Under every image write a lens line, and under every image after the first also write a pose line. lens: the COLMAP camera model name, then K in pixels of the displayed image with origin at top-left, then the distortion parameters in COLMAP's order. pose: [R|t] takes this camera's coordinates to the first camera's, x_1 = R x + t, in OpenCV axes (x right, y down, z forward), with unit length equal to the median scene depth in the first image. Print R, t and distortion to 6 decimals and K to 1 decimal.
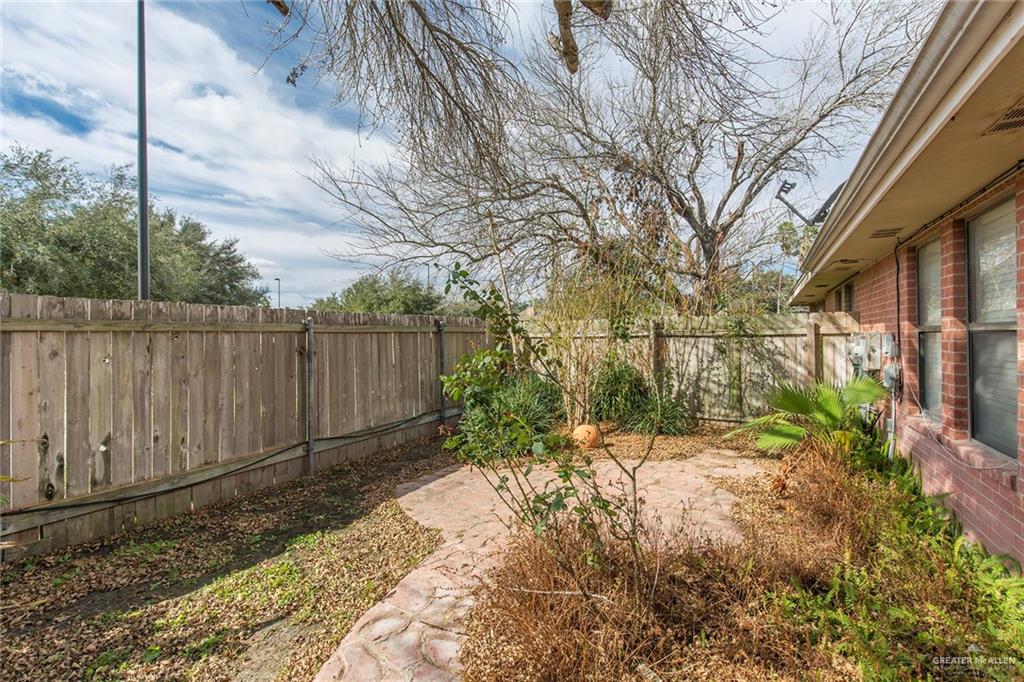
lens RADIAL K [[463.8, 0, 512.0], [0, 463.8, 341.0], [0, 0, 1]] dist [0.001976, 0.000462]
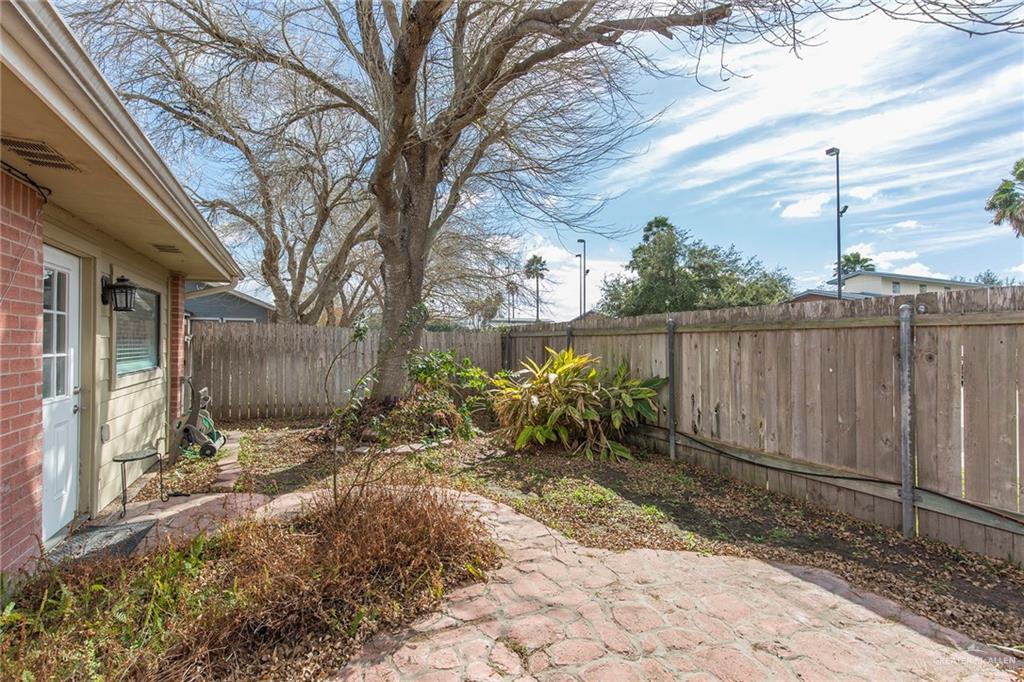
lens RADIAL K [[463.8, 0, 512.0], [0, 463.8, 341.0], [0, 0, 1]] dist [0.001976, 0.000462]
pose [[-0.596540, 0.004329, -0.802572, 0.565157], [-0.004301, 0.999954, 0.008590, -0.001097], [0.802572, 0.008576, -0.596494, 1.147981]]
